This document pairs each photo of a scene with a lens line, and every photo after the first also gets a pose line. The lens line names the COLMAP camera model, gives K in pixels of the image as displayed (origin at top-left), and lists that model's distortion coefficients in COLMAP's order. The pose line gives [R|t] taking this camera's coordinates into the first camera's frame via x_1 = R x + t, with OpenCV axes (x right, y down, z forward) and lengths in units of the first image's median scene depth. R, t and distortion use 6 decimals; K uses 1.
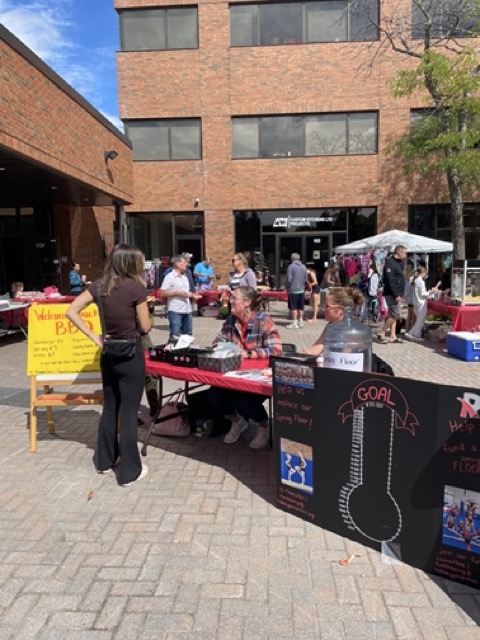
lens RADIAL K [[487.6, 0, 240.1], [0, 487.6, 323.4], [0, 0, 1]] dist [-0.003708, -0.004427]
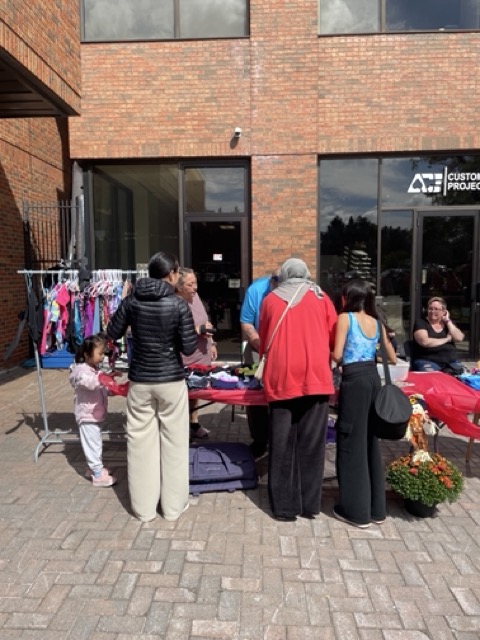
lens RADIAL K [[487.6, 0, 240.3], [0, 487.6, 316.9], [0, 0, 1]] dist [-0.003708, -0.004427]
pose [[0.999979, 0.006238, 0.001533, -0.084094], [-0.006171, 0.999167, -0.040338, -0.068005], [-0.001783, 0.040328, 0.999185, 0.567016]]
